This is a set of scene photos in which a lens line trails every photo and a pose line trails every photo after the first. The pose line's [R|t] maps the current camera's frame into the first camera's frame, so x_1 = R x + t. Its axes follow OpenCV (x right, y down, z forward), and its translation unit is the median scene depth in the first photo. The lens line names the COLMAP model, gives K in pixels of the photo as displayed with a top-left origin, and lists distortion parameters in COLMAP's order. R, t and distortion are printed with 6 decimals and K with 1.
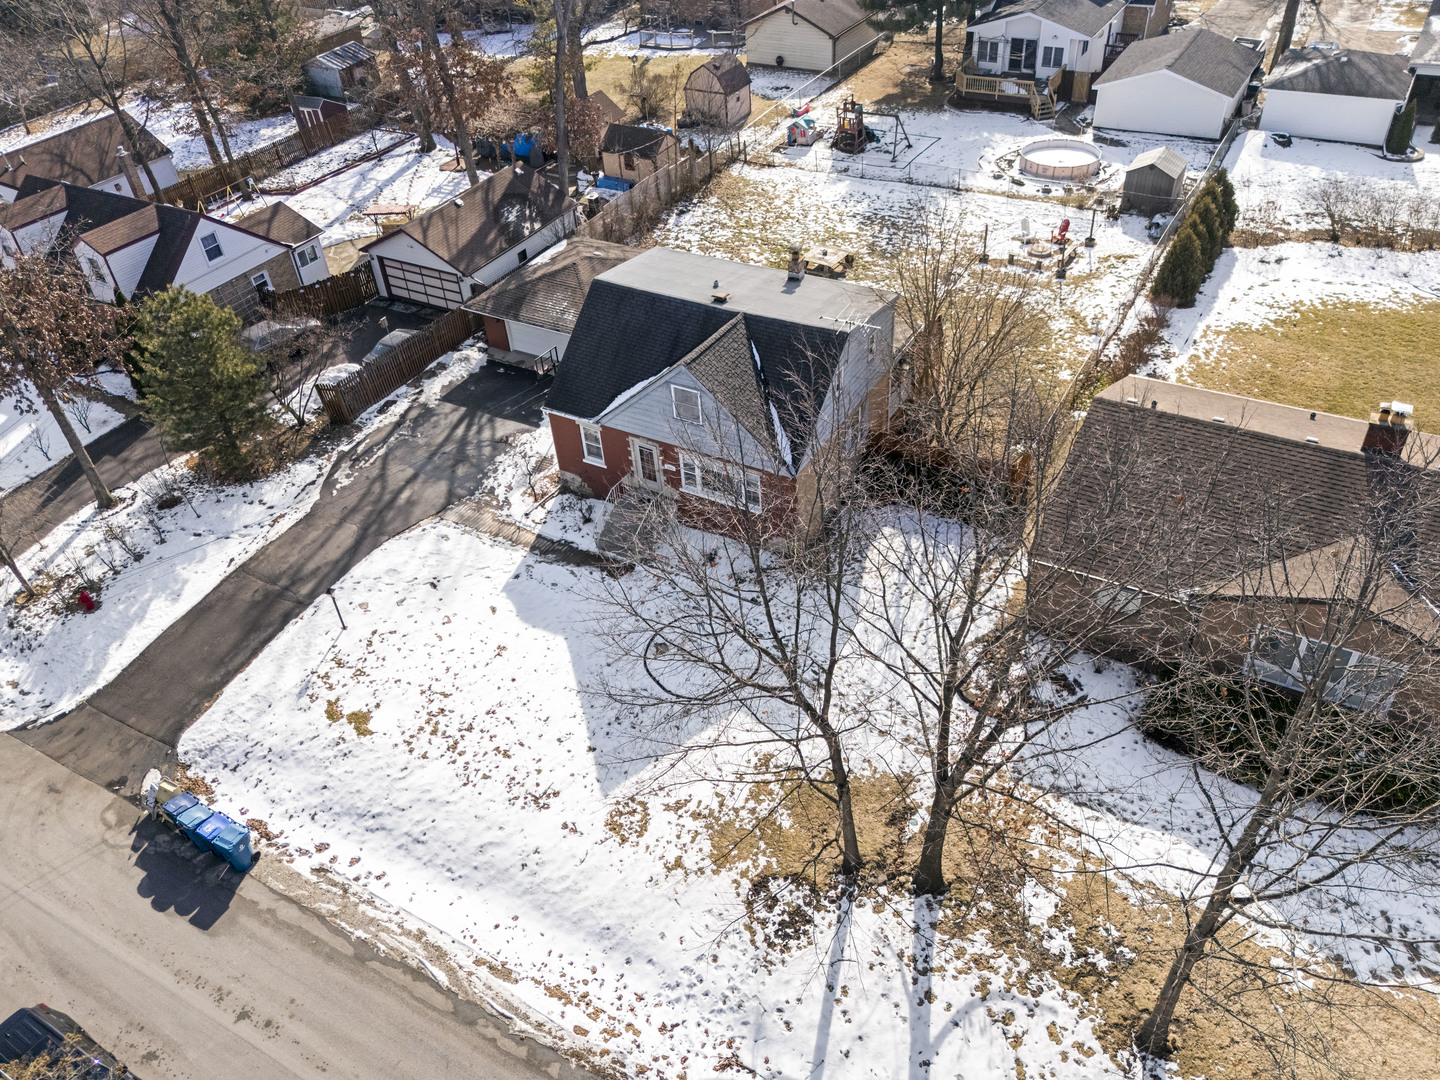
lens RADIAL K [[1091.7, 0, 724.4], [0, 1091.7, 551.8], [0, 0, 1]] dist [0.036524, -0.007573]
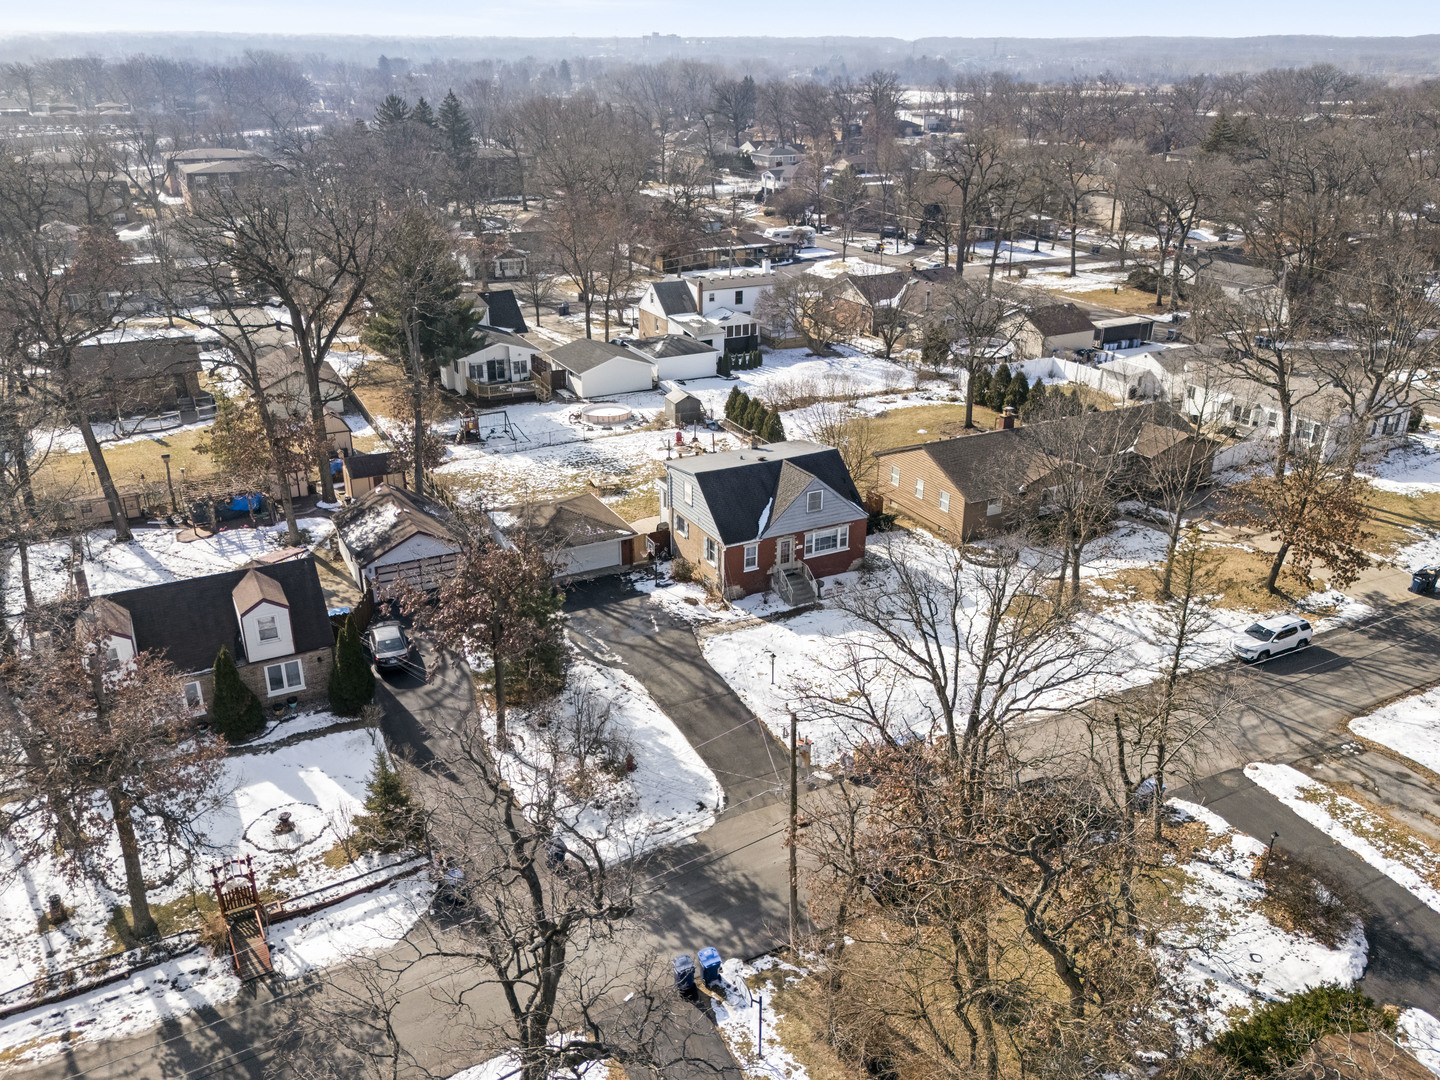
lens RADIAL K [[1144.7, 0, 720.0], [0, 1144.7, 540.0], [0, 0, 1]] dist [0.034973, -0.005407]
pose [[0.534529, -0.270851, 0.800574, -1.239919], [0.510482, 0.858409, -0.050421, -0.047107], [-0.673563, 0.435630, 0.597109, -0.006106]]
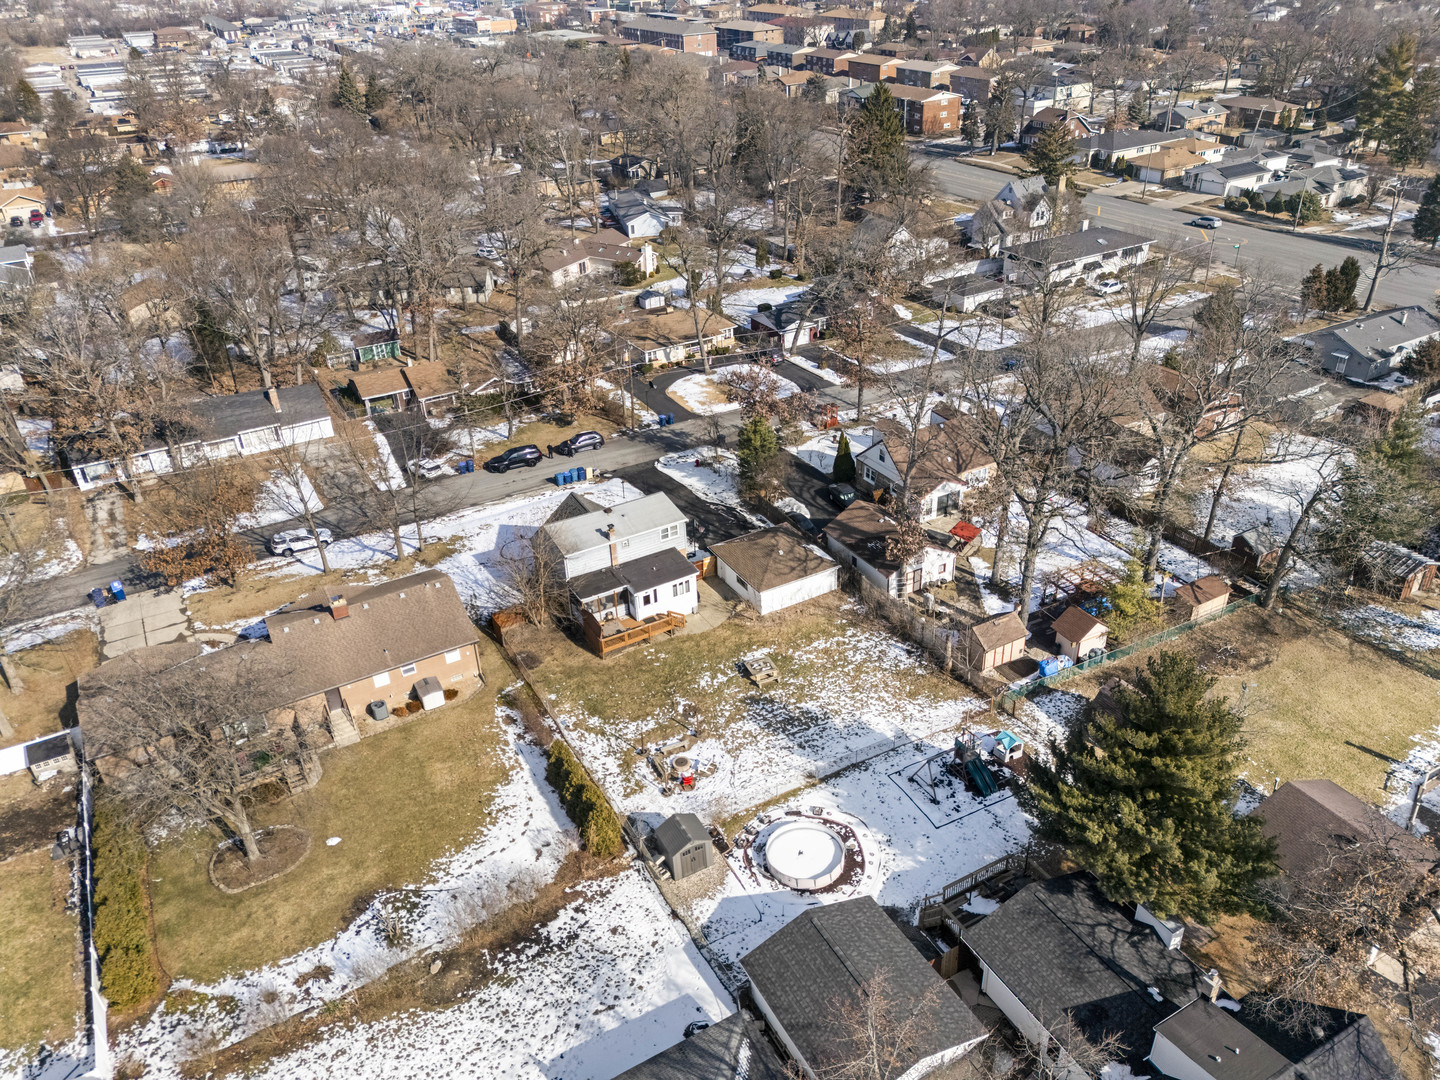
lens RADIAL K [[1057.7, 0, 721.5], [0, 1057.7, 533.5], [0, 0, 1]] dist [0.073034, -0.058226]
pose [[-0.508678, 0.494294, -0.704926, 1.128710], [-0.499413, 0.497540, 0.709254, -1.471087], [0.701309, 0.712831, -0.006230, 0.956957]]
